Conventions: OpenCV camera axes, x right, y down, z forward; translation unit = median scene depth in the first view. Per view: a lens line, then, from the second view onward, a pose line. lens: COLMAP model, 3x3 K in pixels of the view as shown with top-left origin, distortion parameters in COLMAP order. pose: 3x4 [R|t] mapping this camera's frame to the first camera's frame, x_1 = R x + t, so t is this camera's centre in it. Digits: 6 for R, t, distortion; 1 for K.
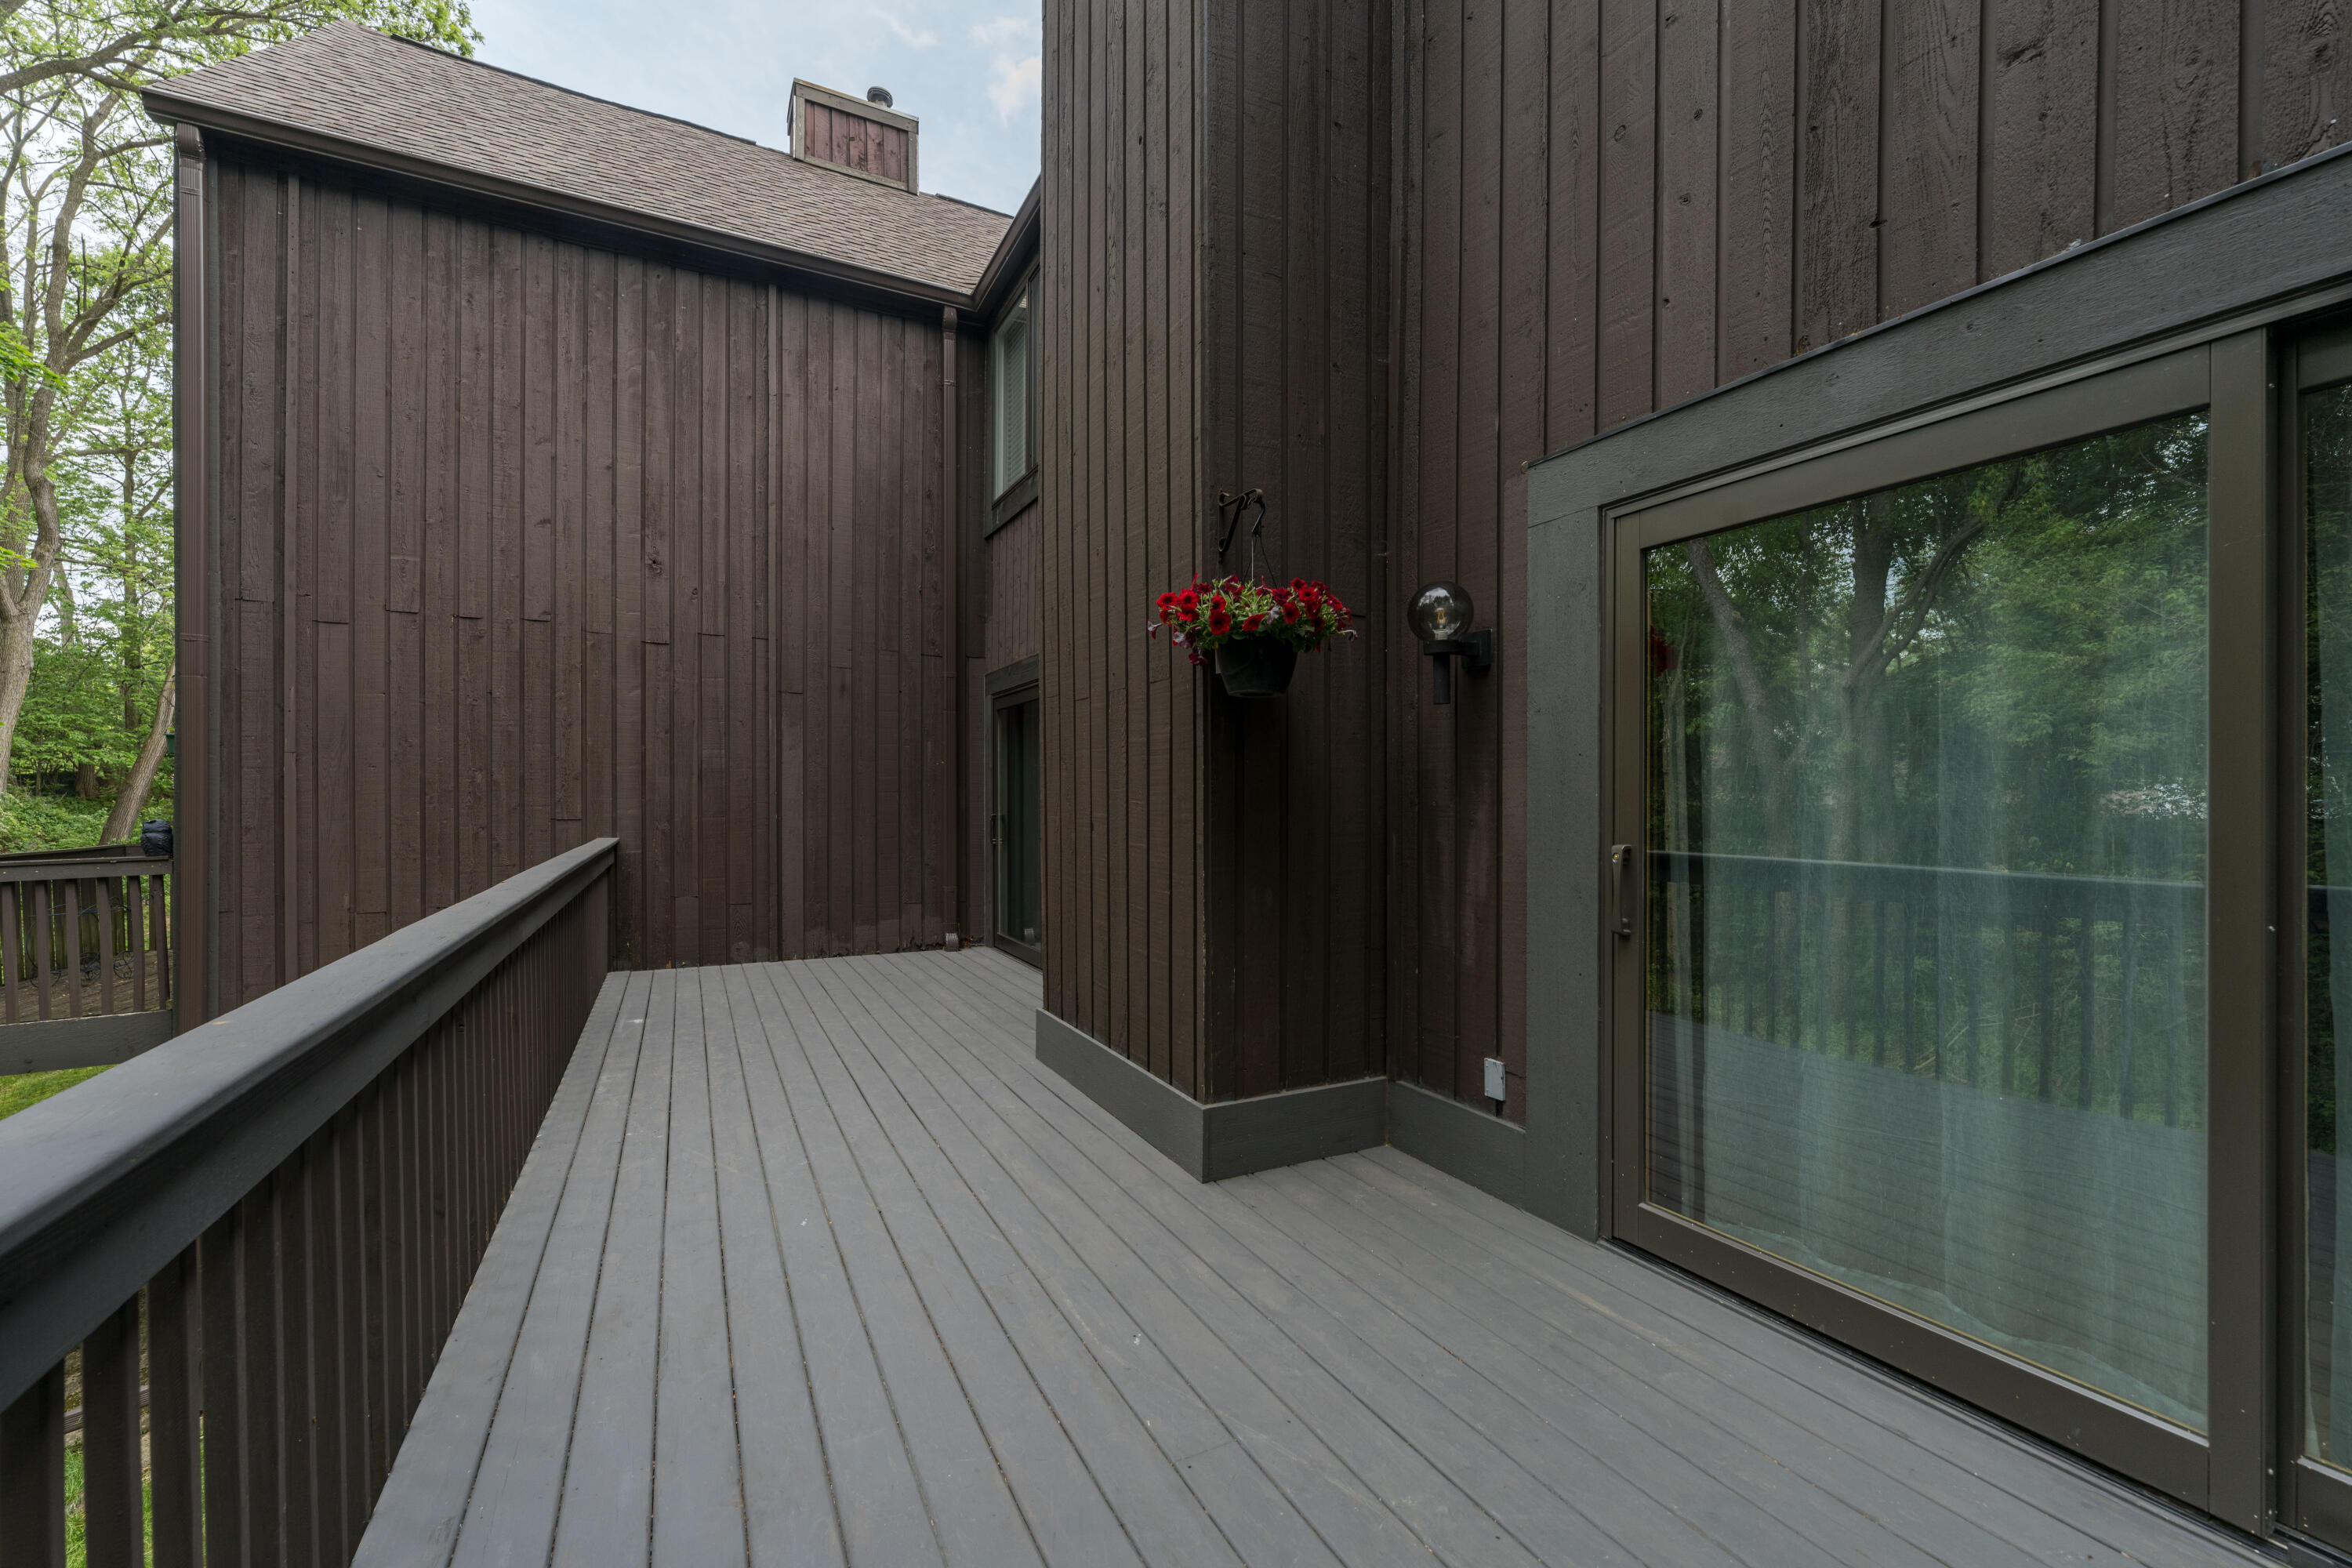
lens RADIAL K [[952.3, 0, 1175.5], [0, 952.3, 791.7], [0, 0, 1]] dist [0.000943, 0.000504]
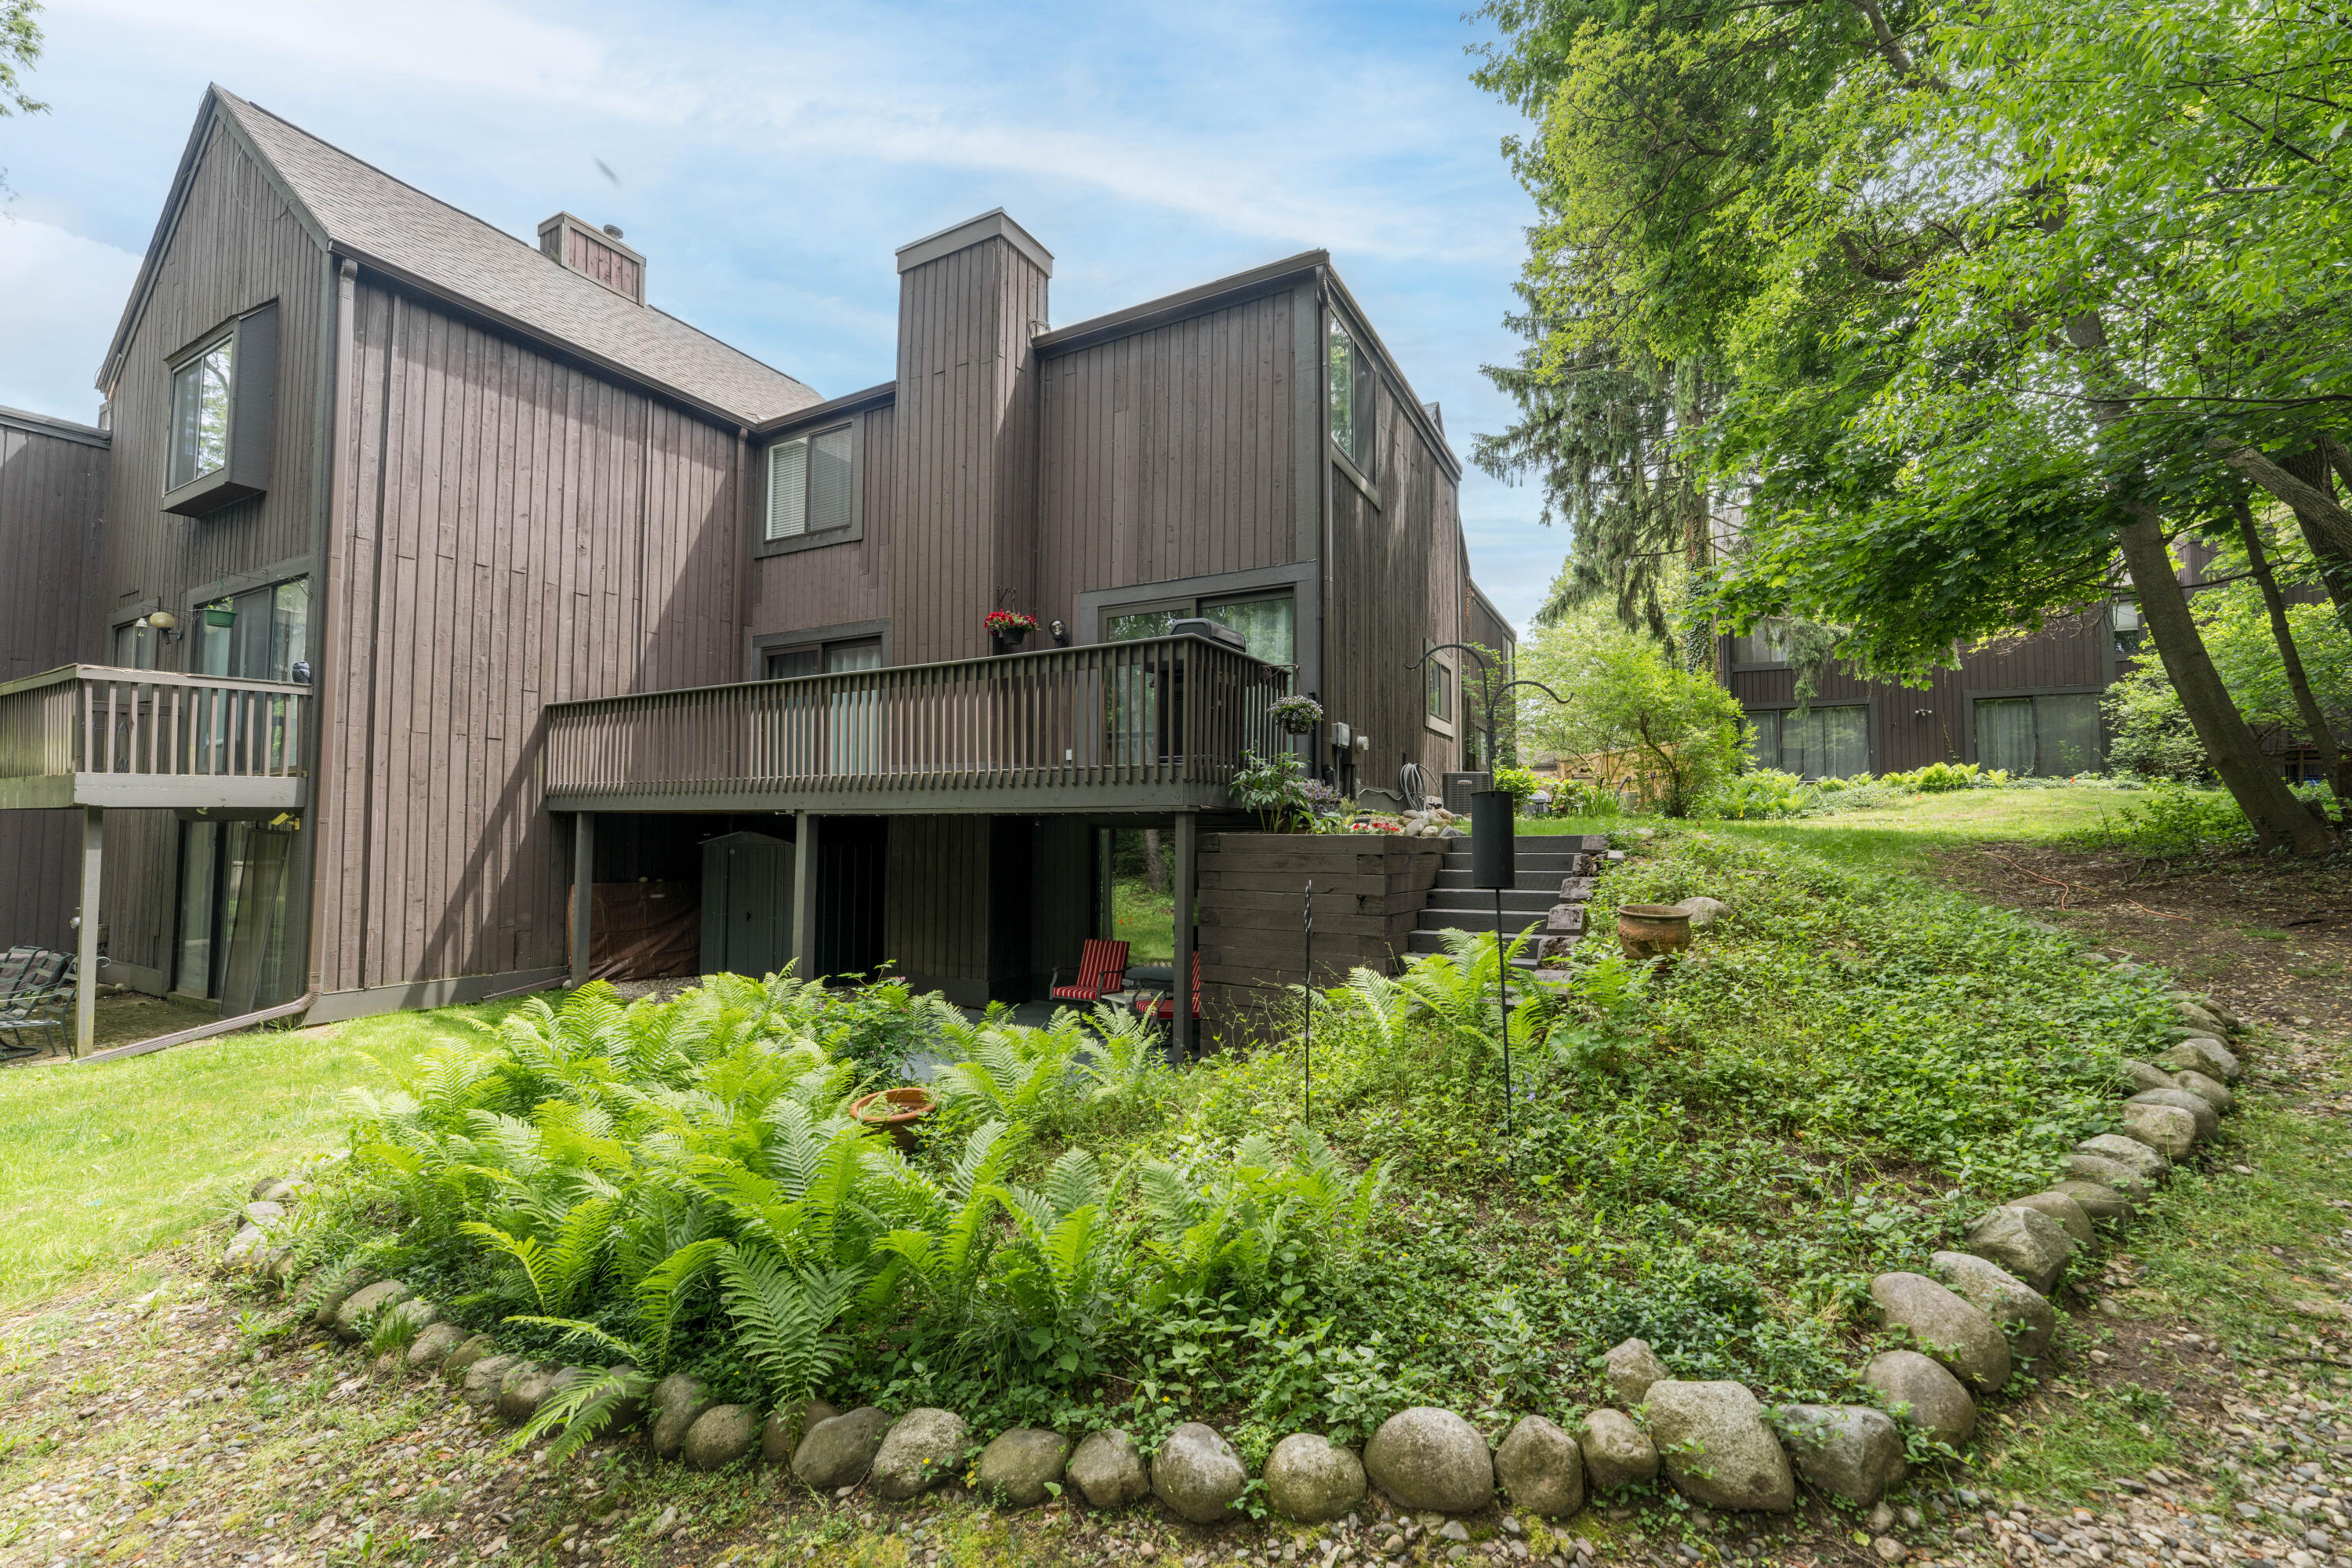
lens RADIAL K [[952.3, 0, 1175.5], [0, 952.3, 791.7], [0, 0, 1]] dist [0.000943, 0.000504]
pose [[0.831230, 0.026852, 0.555280, -0.709088], [-0.007896, 0.999302, -0.036503, 0.298298], [-0.555873, 0.025957, 0.830862, -1.190390]]
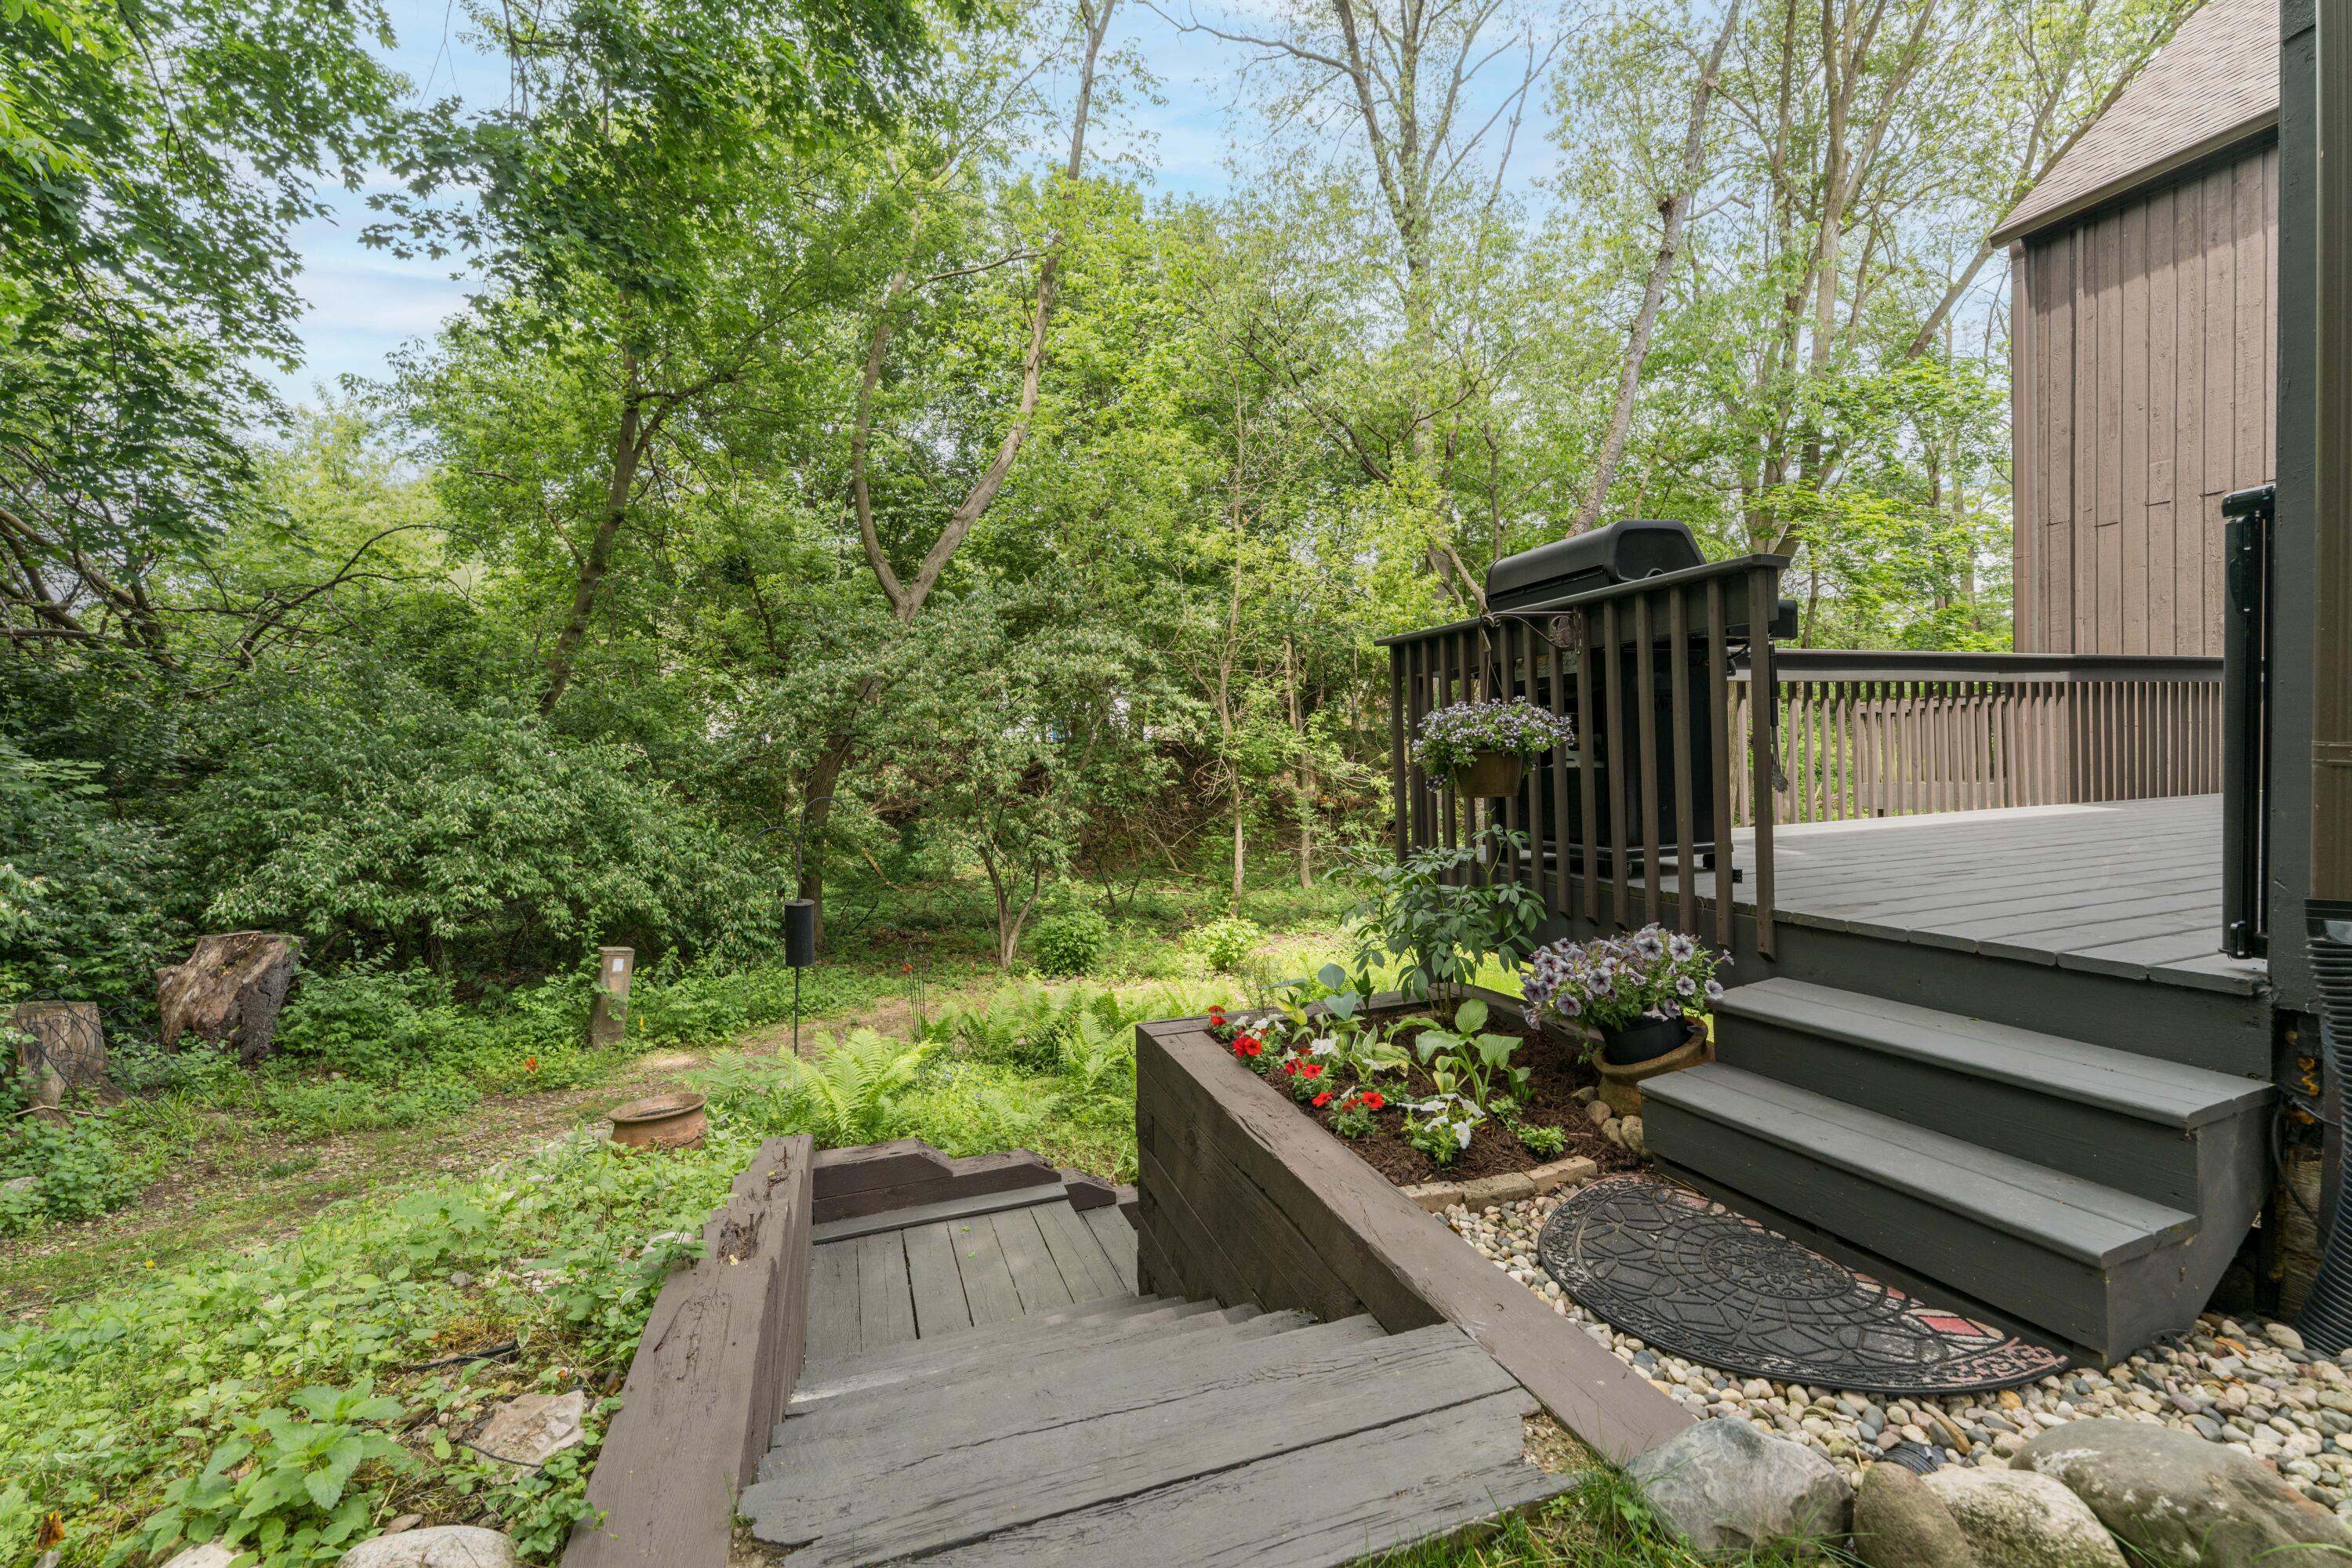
lens RADIAL K [[950.2, 0, 1176.0], [0, 950.2, 784.0], [0, 0, 1]] dist [-0.000592, 0.000090]
pose [[-0.117230, 0.030988, -0.992621, 0.745363], [0.033485, 0.999068, 0.027234, 0.133888], [0.992540, -0.030045, -0.118159, -0.251956]]
